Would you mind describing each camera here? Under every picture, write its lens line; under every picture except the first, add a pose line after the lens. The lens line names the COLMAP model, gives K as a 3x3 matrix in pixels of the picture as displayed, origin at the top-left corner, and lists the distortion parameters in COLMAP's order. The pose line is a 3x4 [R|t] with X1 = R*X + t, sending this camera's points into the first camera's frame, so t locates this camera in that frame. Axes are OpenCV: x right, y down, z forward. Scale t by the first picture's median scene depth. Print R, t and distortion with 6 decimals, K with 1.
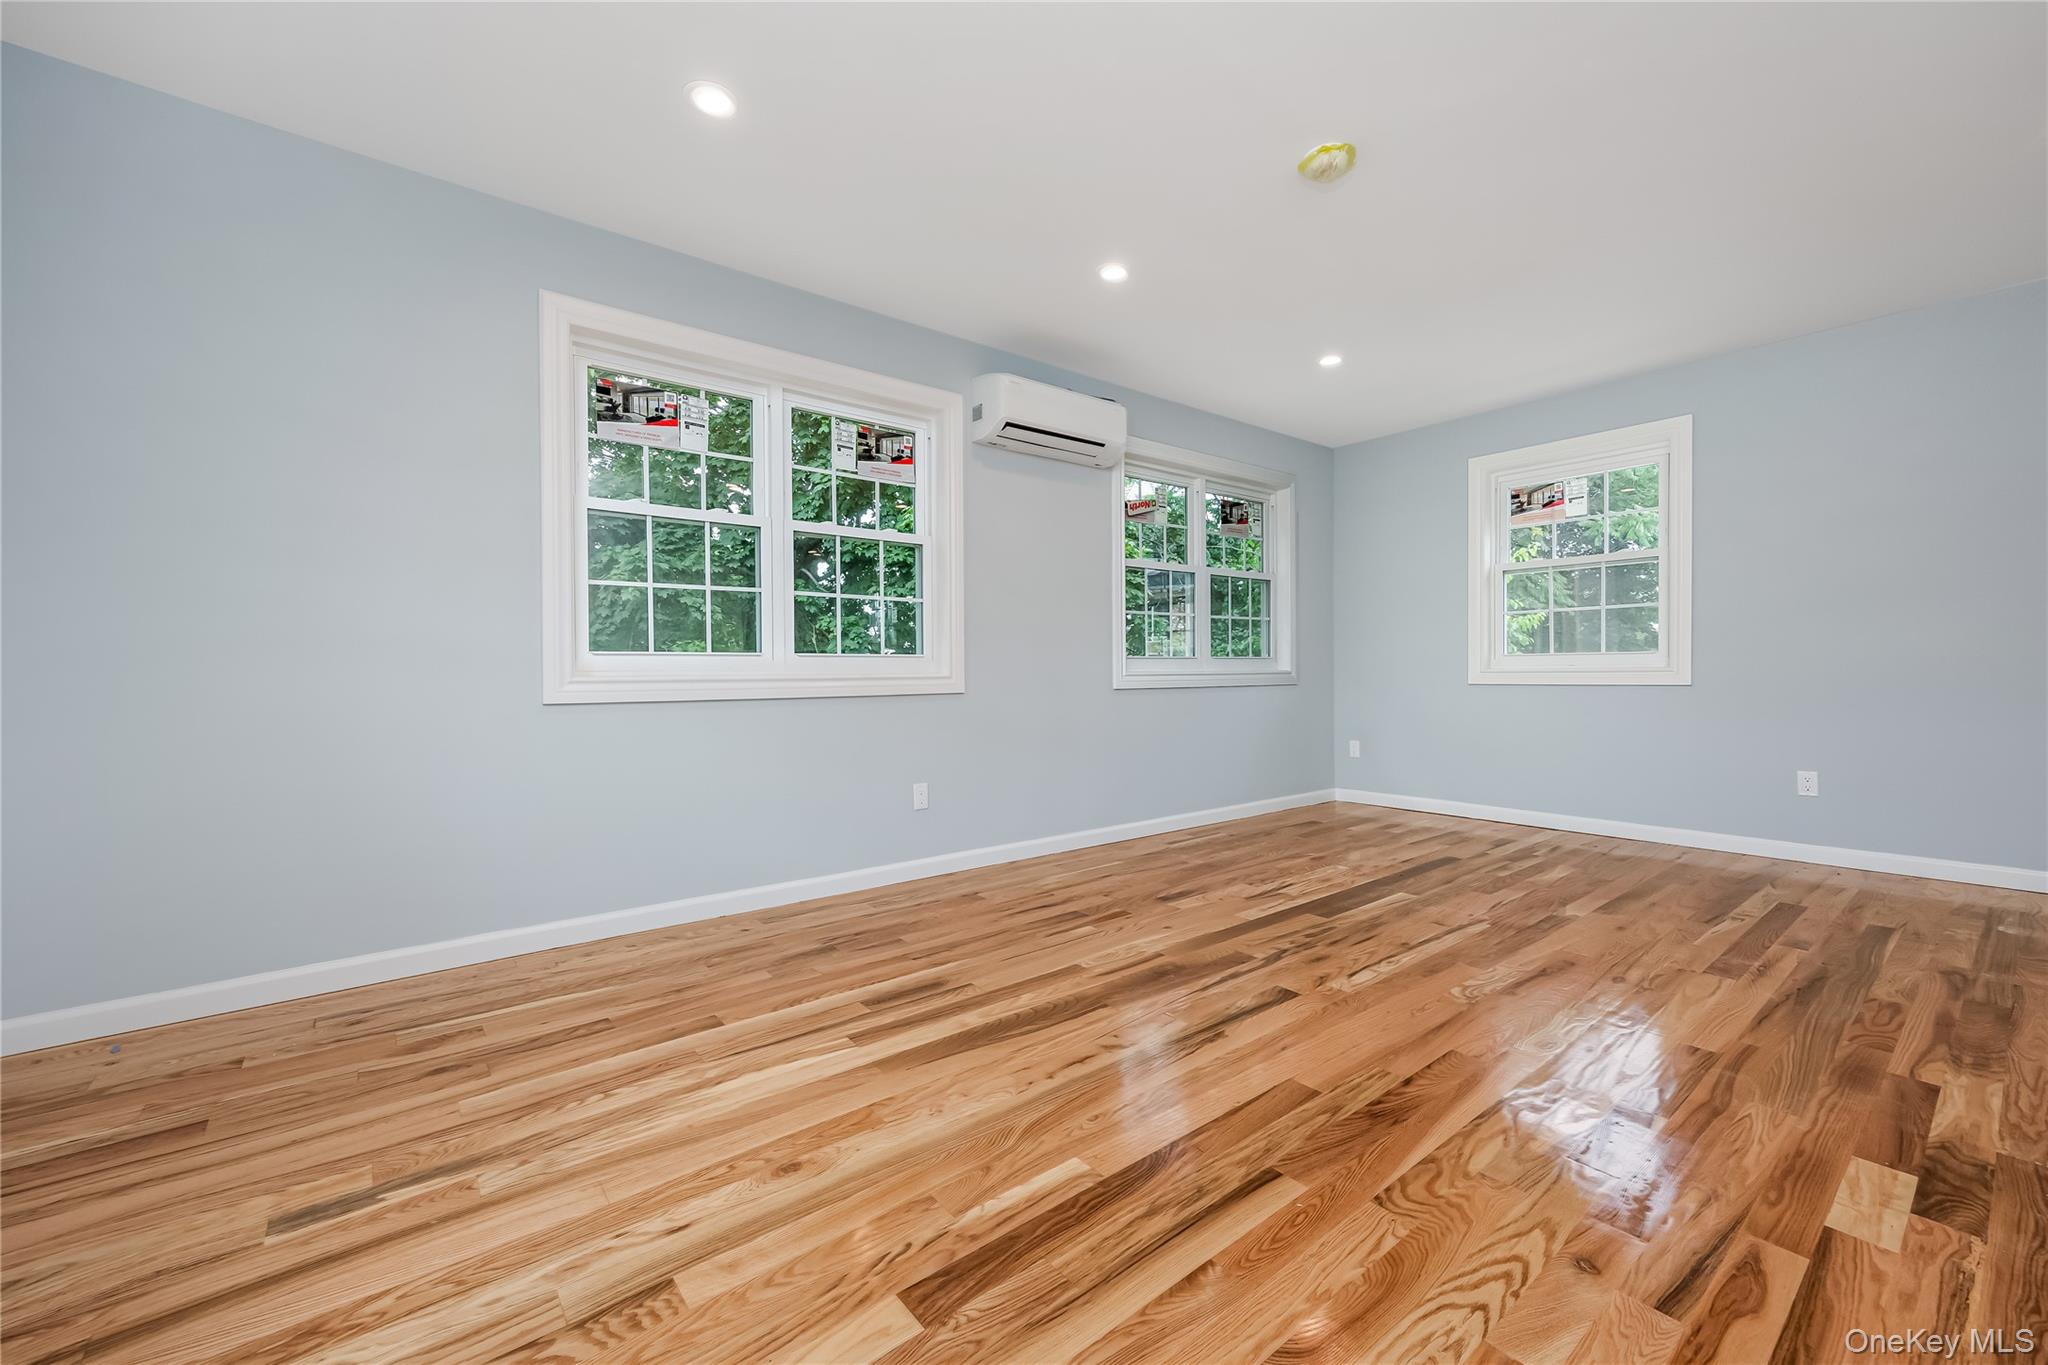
lens RADIAL K [[822.1, 0, 1030.9], [0, 822.1, 656.3], [0, 0, 1]] dist [0.031360, 0.000344]
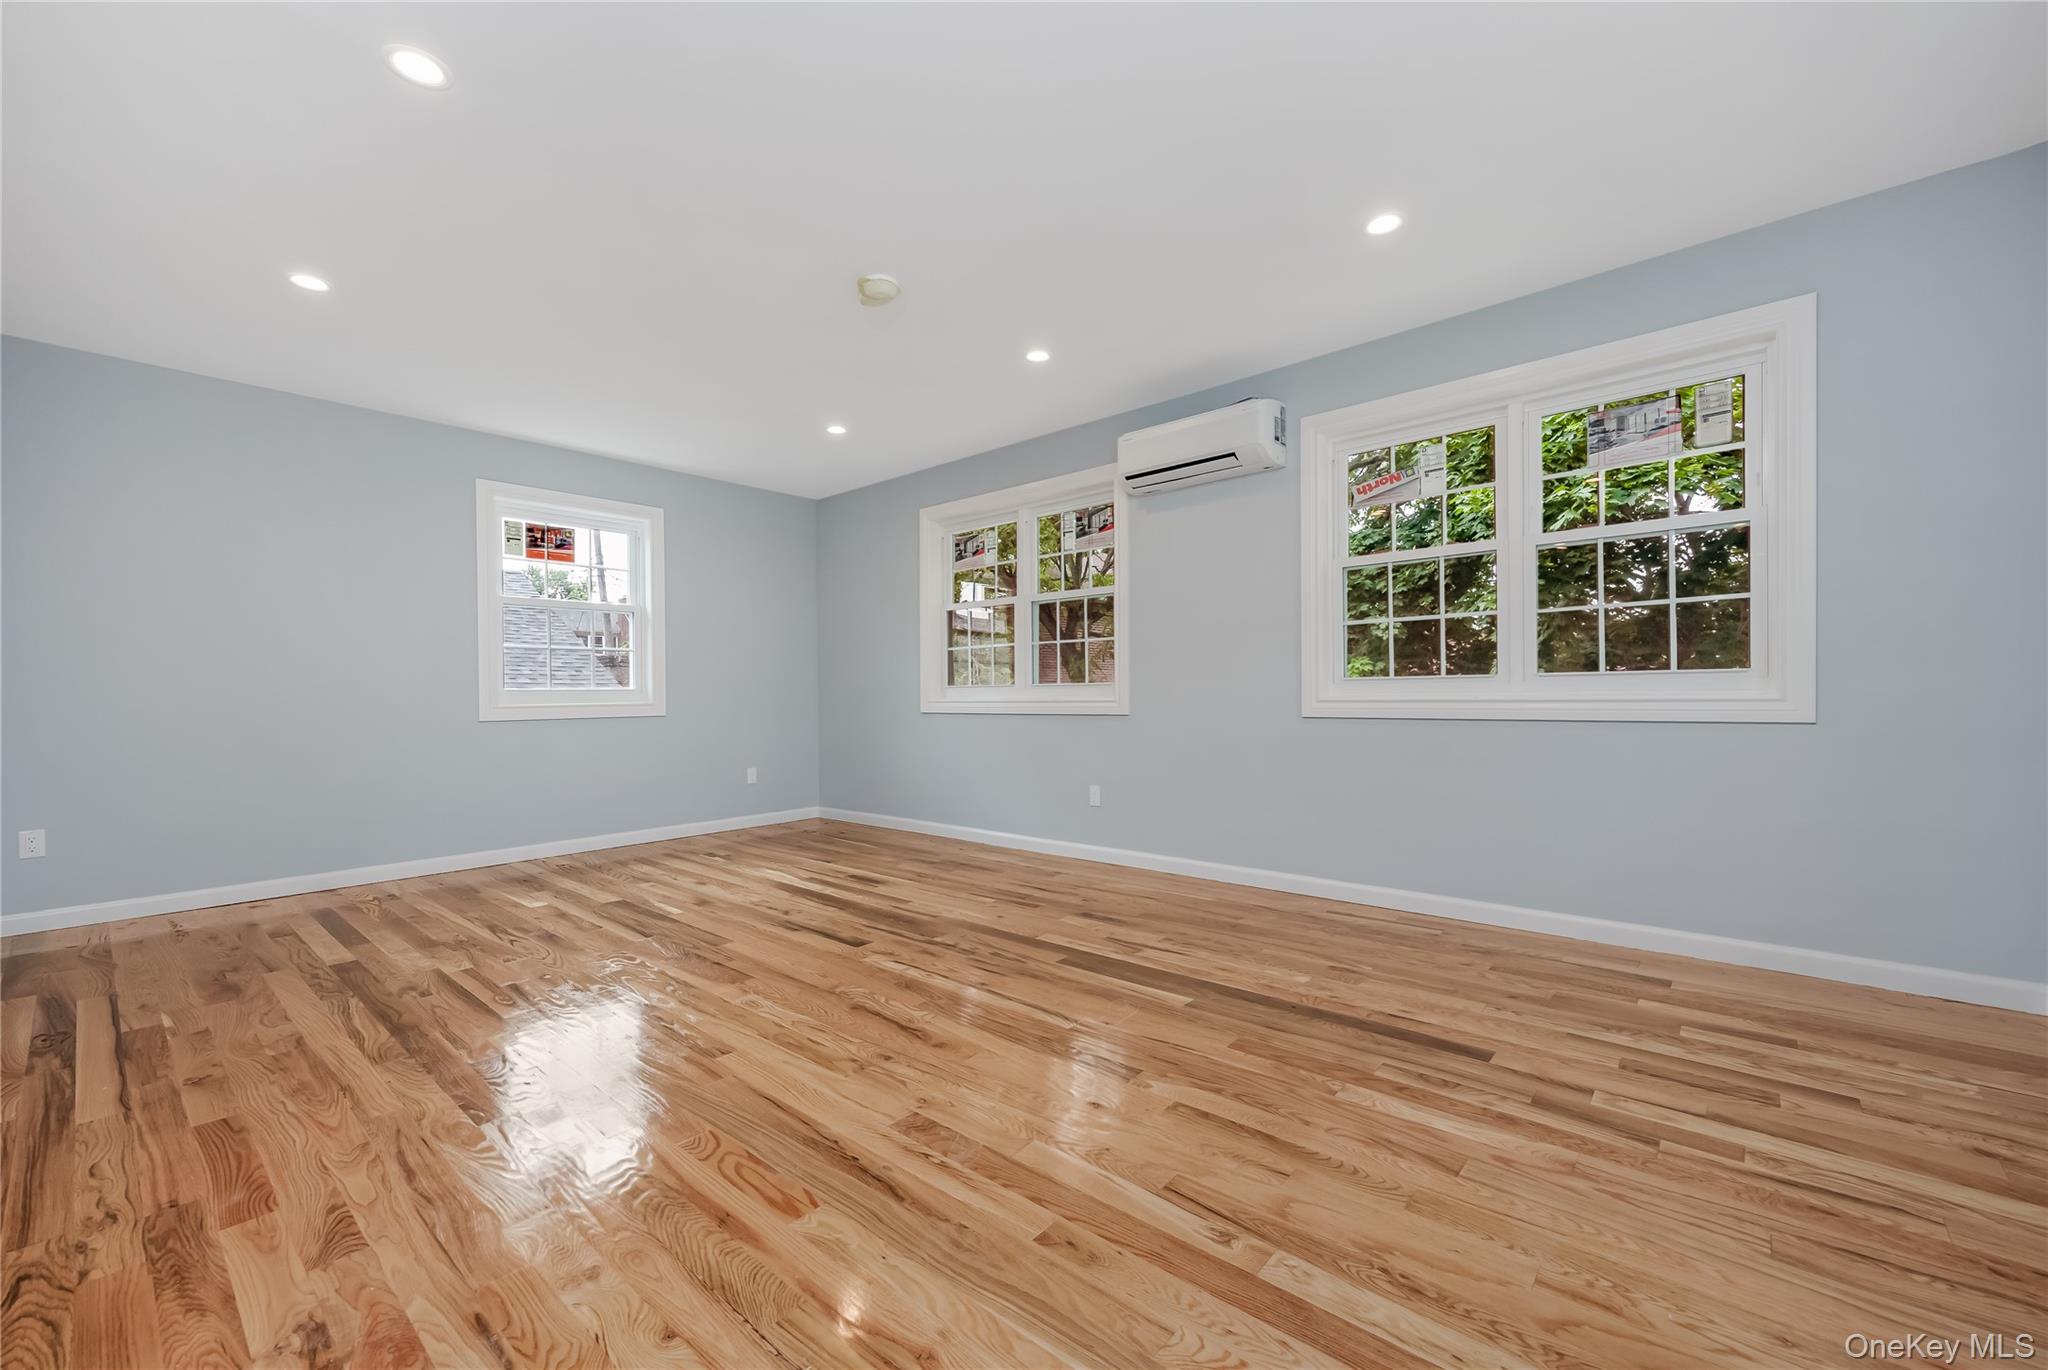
lens RADIAL K [[811.5, 0, 1024.0], [0, 811.5, 685.0], [0, 0, 1]] dist [0.016038, 0.000223]
pose [[0.166653, -0.008057, -0.985983, 1.357875], [0.018484, 0.999816, -0.005046, 0.006035], [0.985842, -0.017384, 0.166771, 0.875962]]
